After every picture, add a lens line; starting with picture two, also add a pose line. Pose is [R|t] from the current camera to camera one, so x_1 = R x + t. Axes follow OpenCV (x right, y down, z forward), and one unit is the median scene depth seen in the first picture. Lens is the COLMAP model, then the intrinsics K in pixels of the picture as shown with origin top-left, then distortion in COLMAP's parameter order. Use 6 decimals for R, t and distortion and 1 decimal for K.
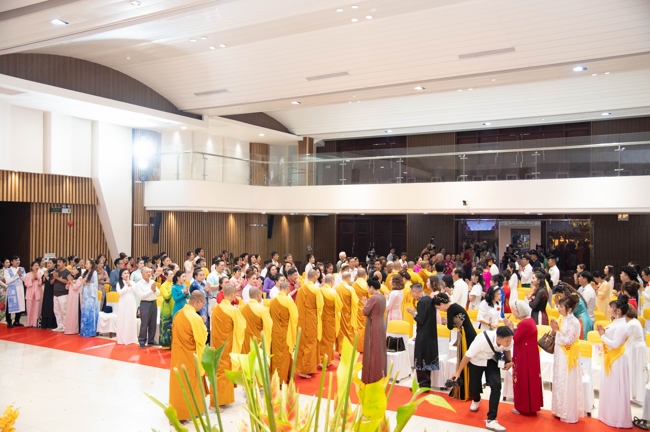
lens RADIAL K [[572.7, 0, 328.4], [0, 572.7, 216.3], [0, 0, 1]] dist [-0.011137, 0.008741]
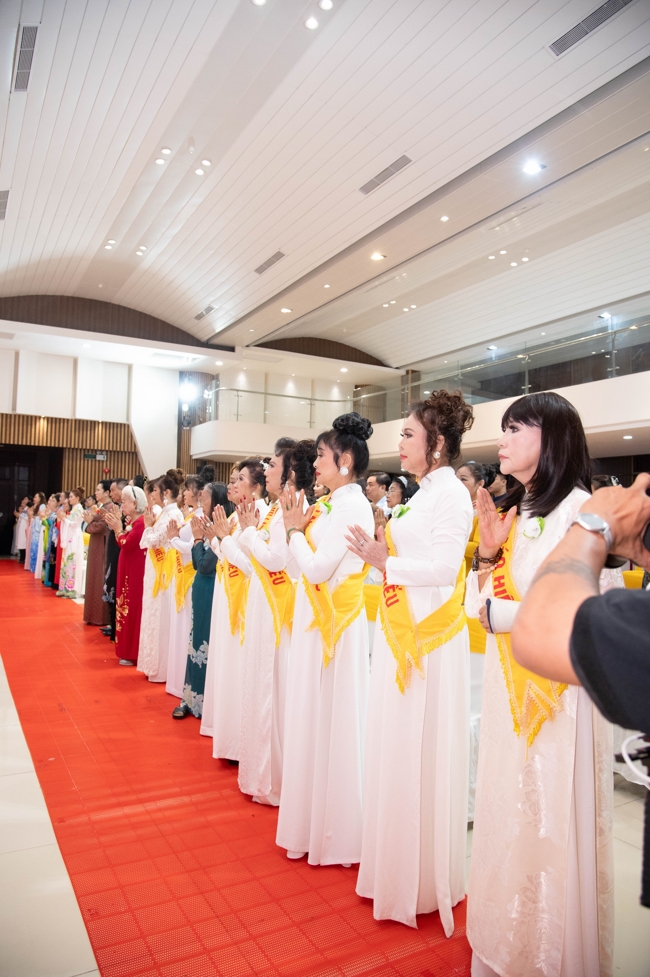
lens RADIAL K [[656.5, 0, 320.6], [0, 656.5, 482.5], [0, 0, 1]] dist [-0.100387, 0.035726]
pose [[0.867091, -0.016867, -0.497865, 0.420793], [-0.006009, 0.999000, -0.044309, 0.080635], [0.498114, 0.041412, 0.866122, 0.228751]]
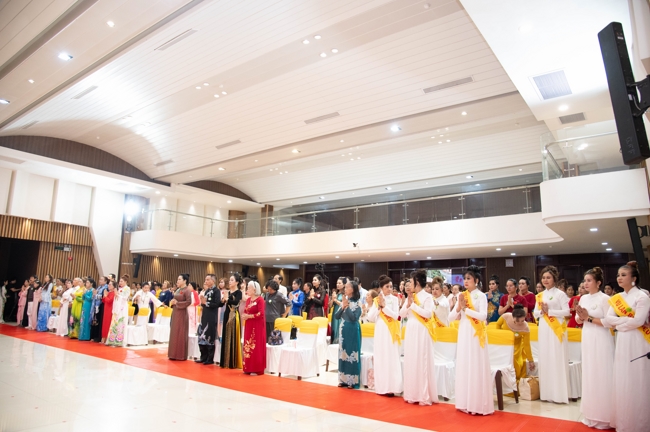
lens RADIAL K [[436.8, 0, 326.1], [0, 436.8, 217.7], [0, 0, 1]] dist [-0.100387, 0.035726]
pose [[0.994849, -0.006354, -0.101166, 0.279011], [-0.010200, 0.986692, -0.162277, 0.075987], [0.100851, 0.162473, 0.981546, 0.035823]]
